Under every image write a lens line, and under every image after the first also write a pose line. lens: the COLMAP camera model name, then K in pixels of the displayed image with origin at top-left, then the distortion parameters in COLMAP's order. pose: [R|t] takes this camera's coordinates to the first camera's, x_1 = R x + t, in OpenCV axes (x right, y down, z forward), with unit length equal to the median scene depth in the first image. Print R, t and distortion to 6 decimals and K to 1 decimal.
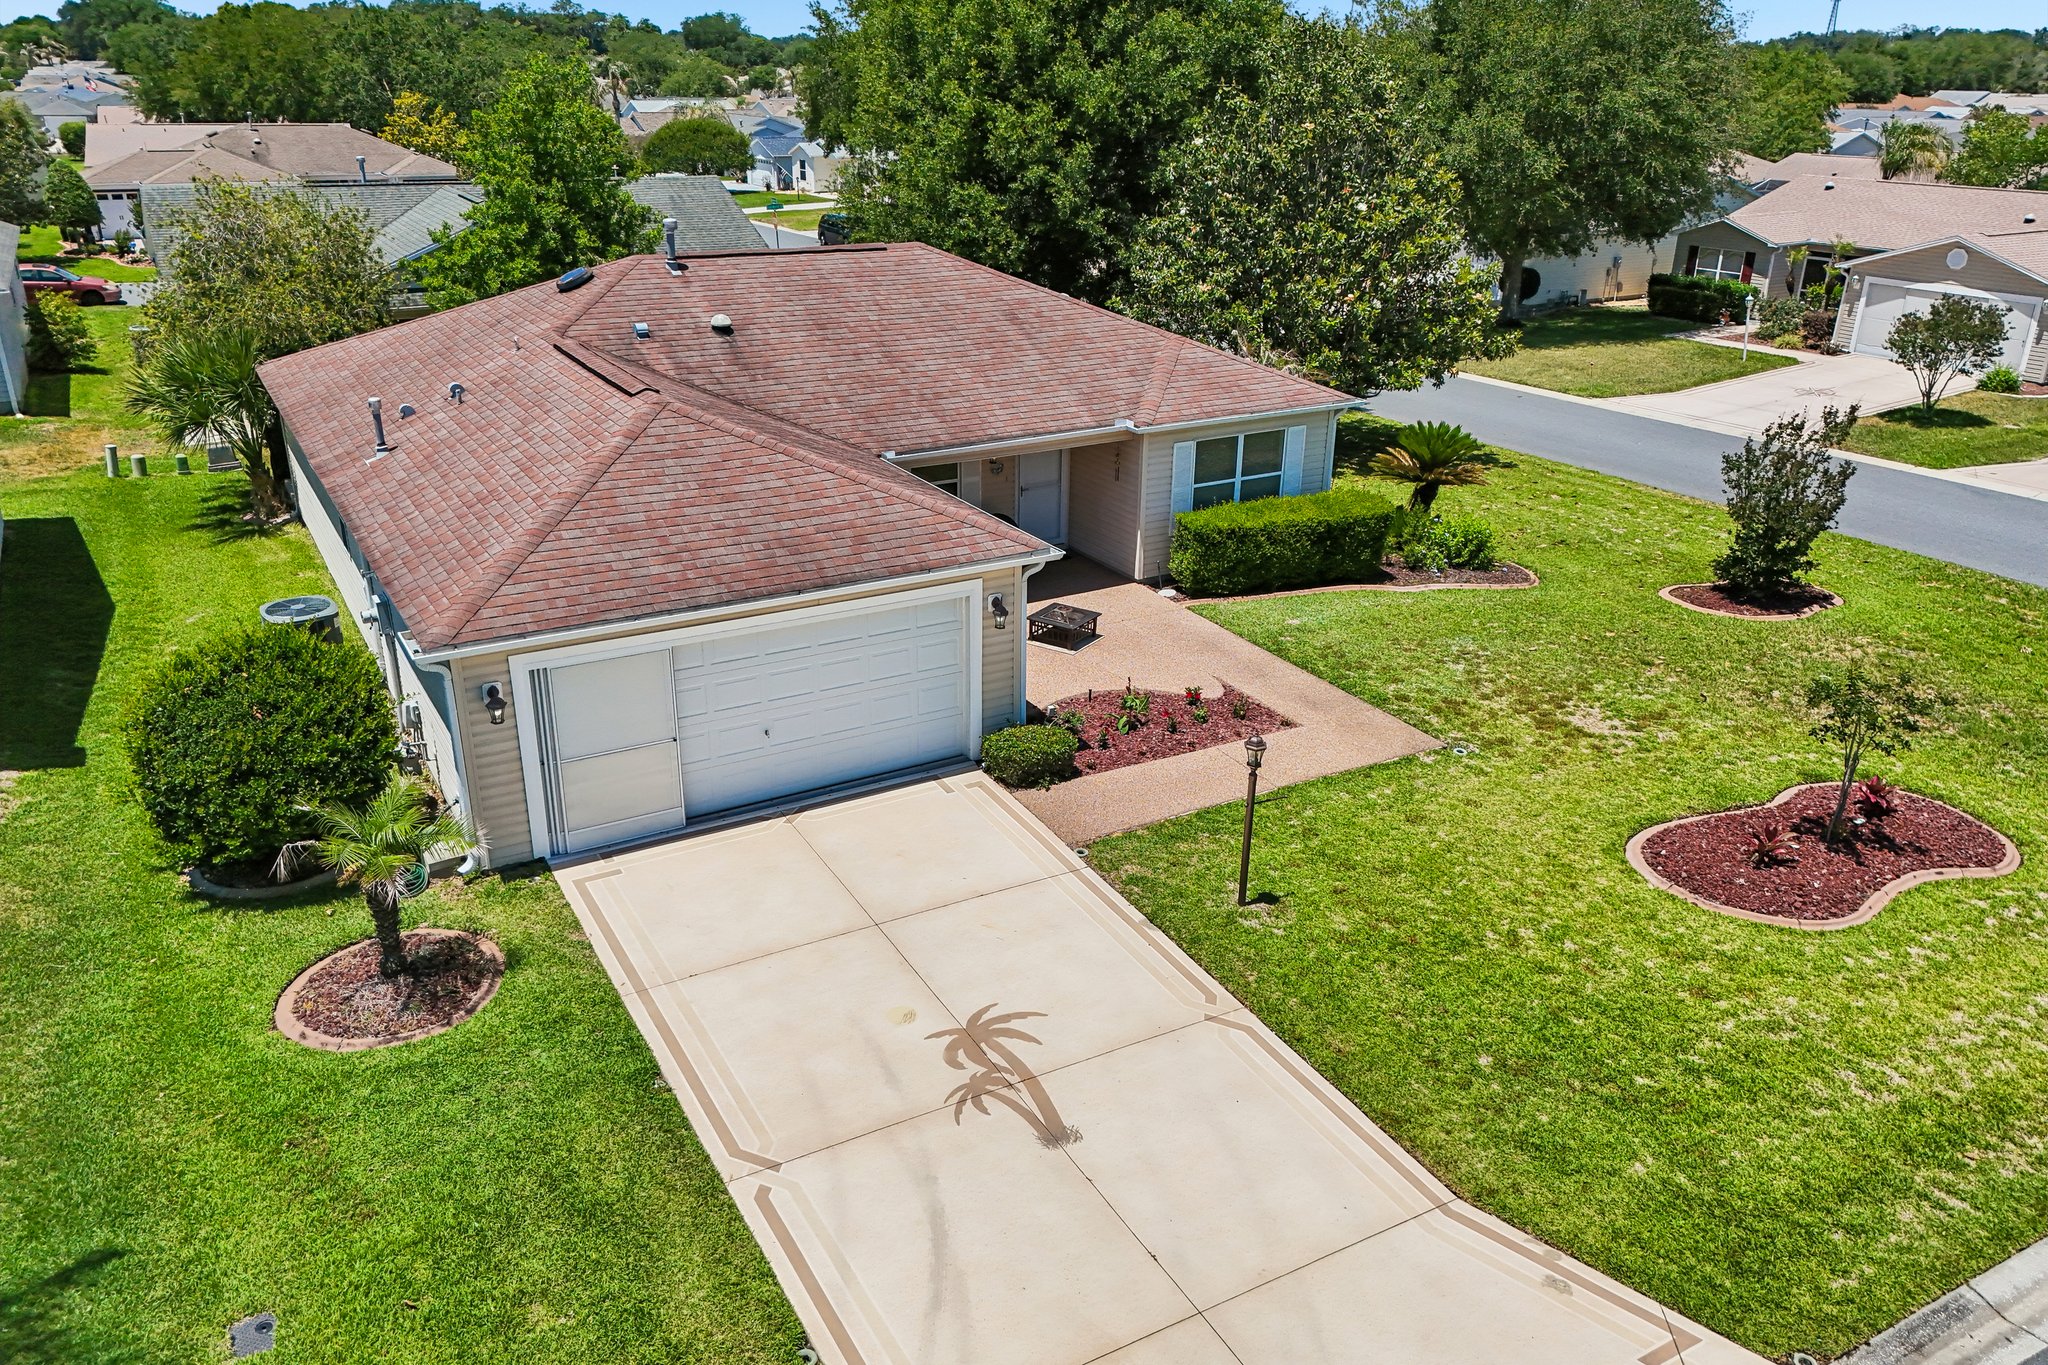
lens RADIAL K [[1511.0, 0, 1024.0], [0, 1511.0, 682.5], [0, 0, 1]] dist [0.060402, -0.052744]
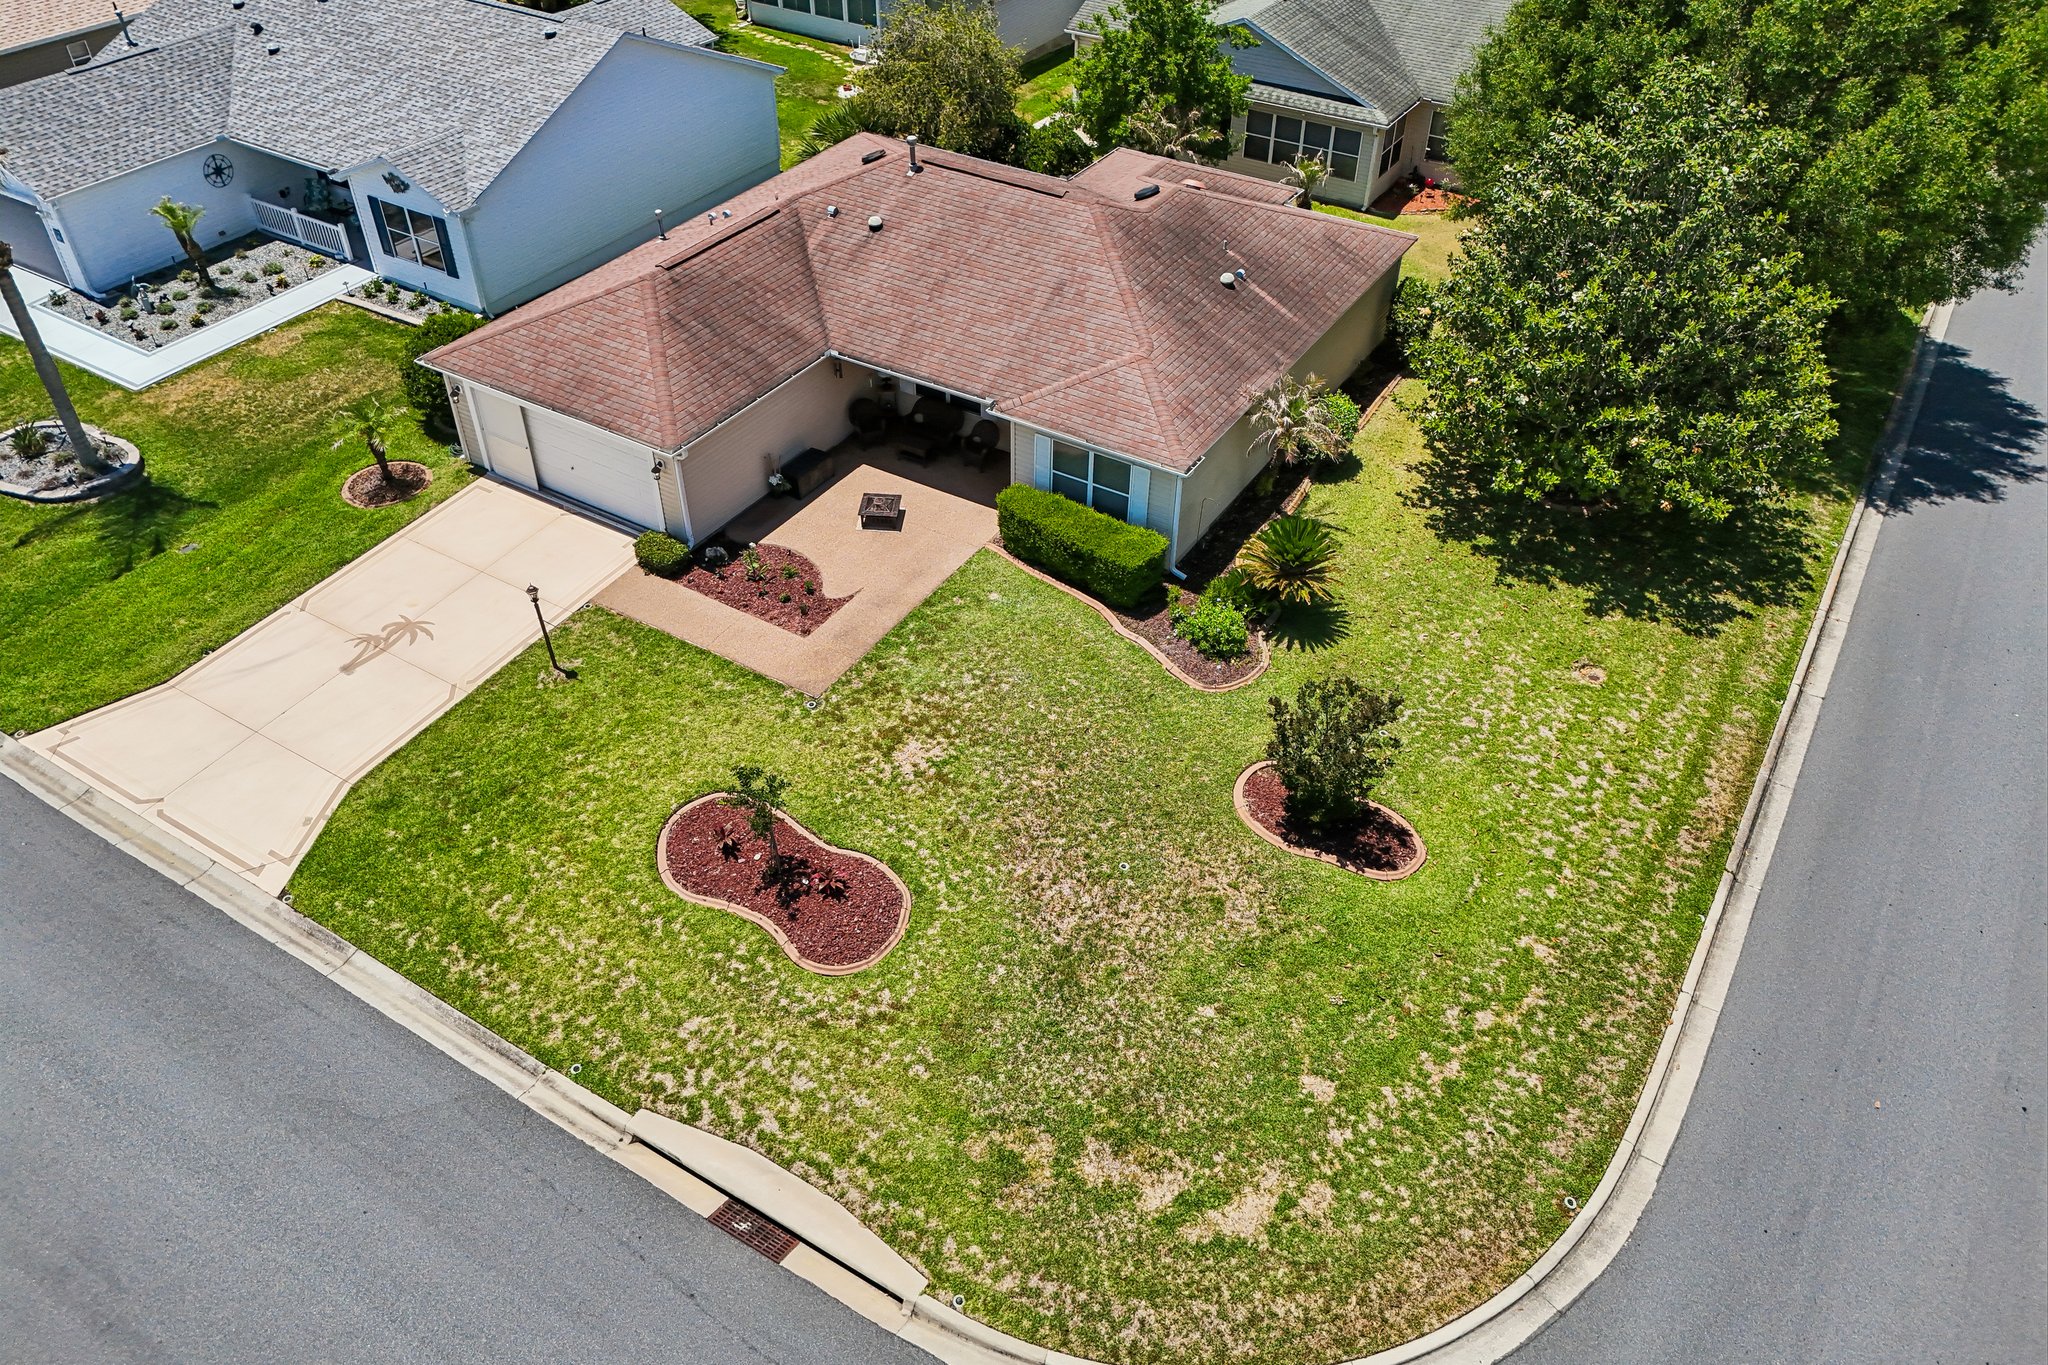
lens RADIAL K [[1511.0, 0, 1024.0], [0, 1511.0, 682.5], [0, 0, 1]] dist [0.060402, -0.052744]
pose [[0.474461, 0.558208, -0.680654, 1.598926], [-0.335712, 0.829532, 0.446290, -0.811896], [0.813747, 0.016756, 0.580978, 0.368481]]
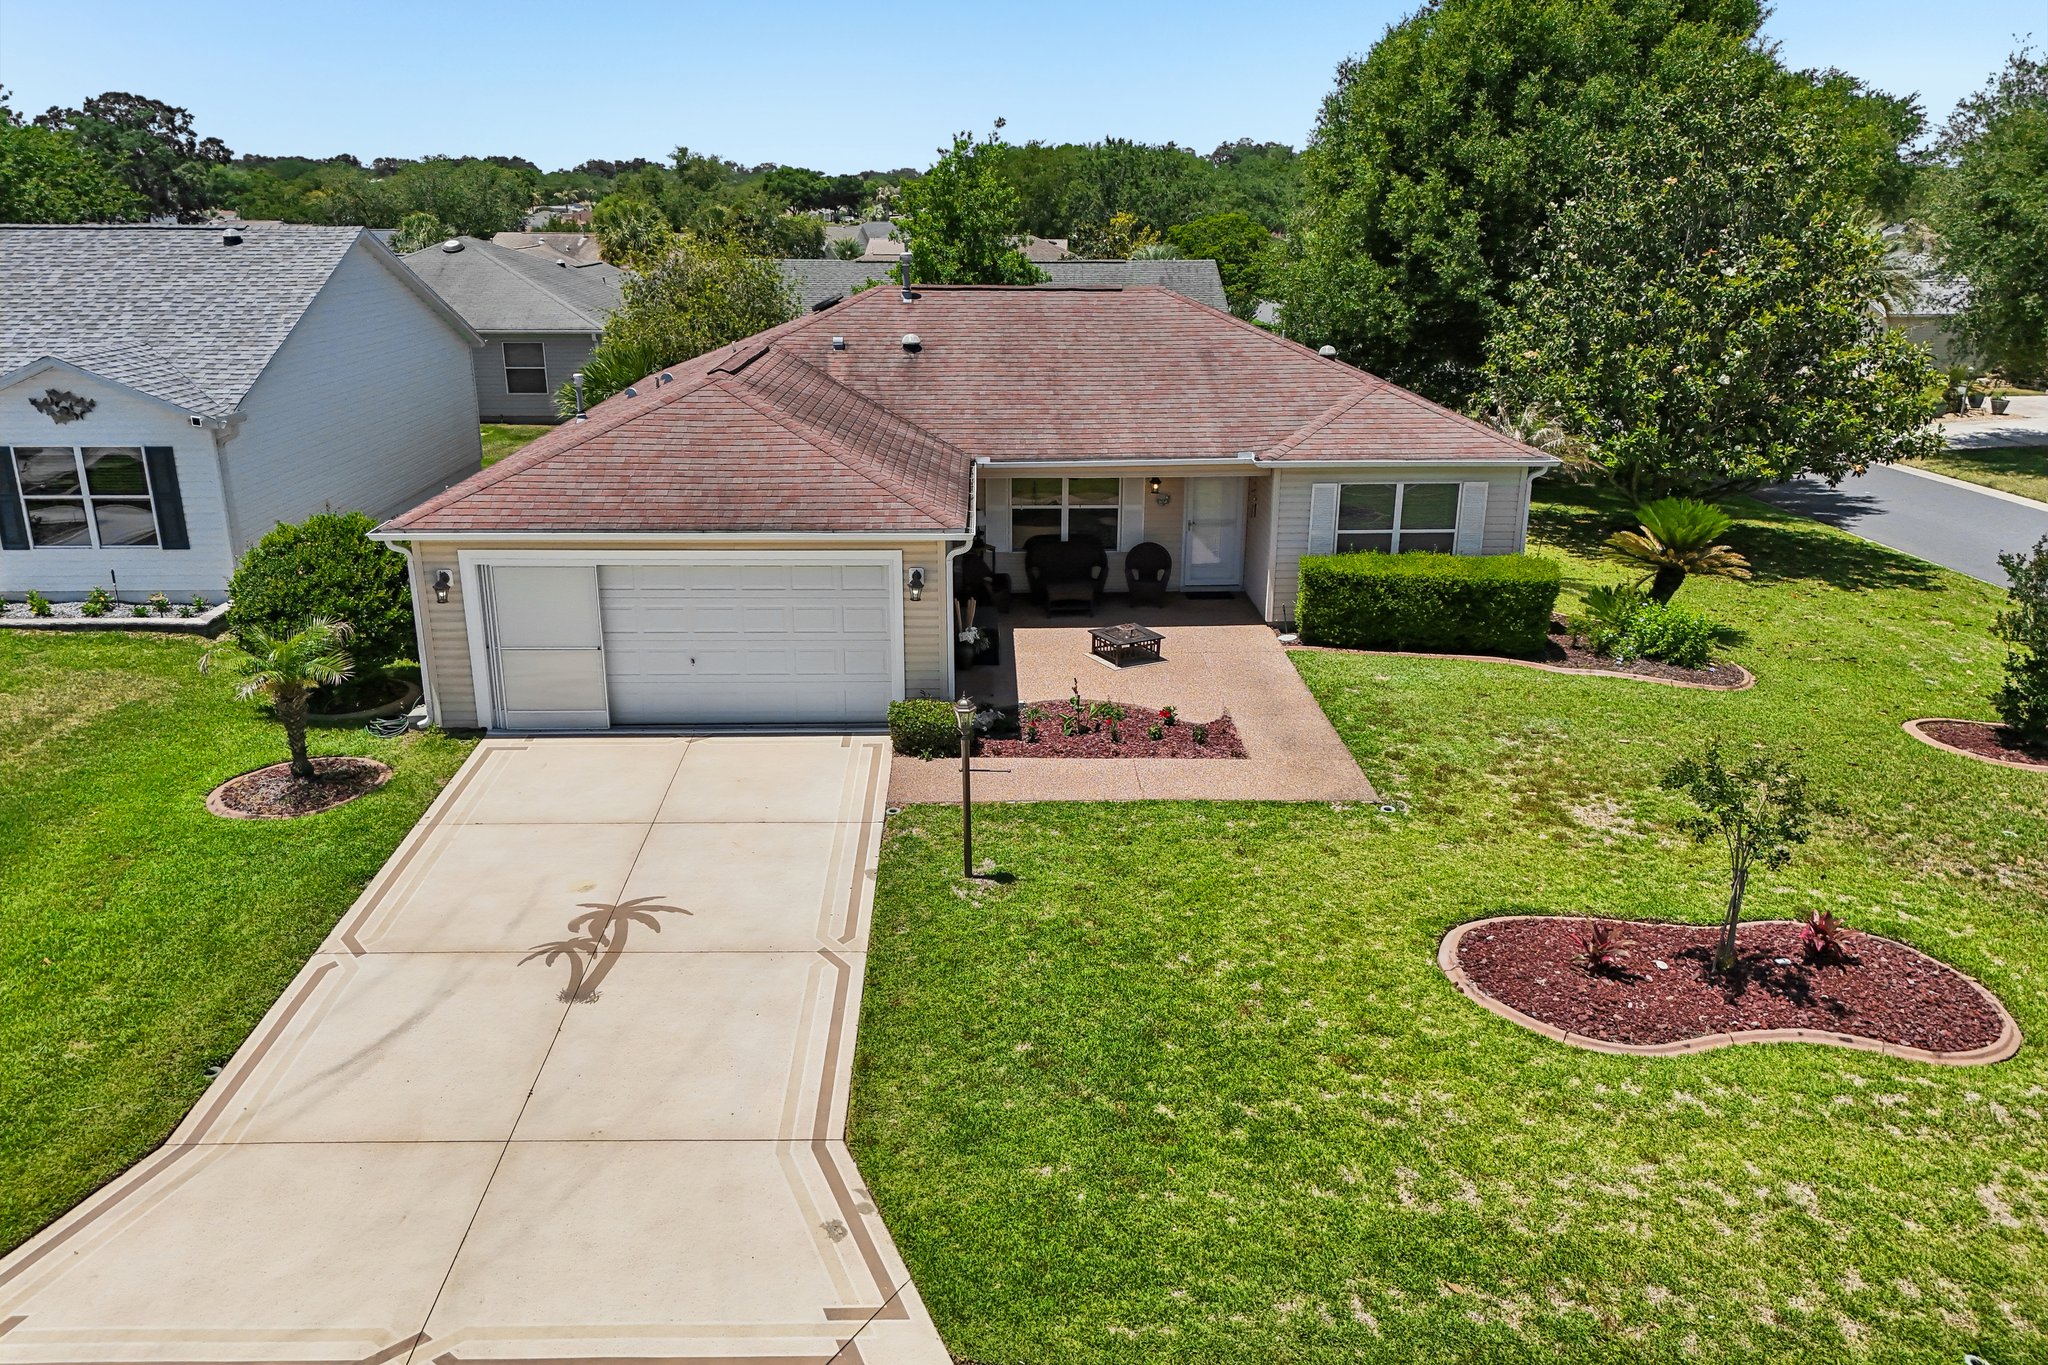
lens RADIAL K [[1511.0, 0, 1024.0], [0, 1511.0, 682.5], [0, 0, 1]] dist [0.060402, -0.052744]
pose [[0.880283, 0.138101, -0.453905, 0.575979], [-0.173873, 0.984042, -0.037806, 0.050135], [0.441440, 0.112202, 0.890248, 0.115009]]
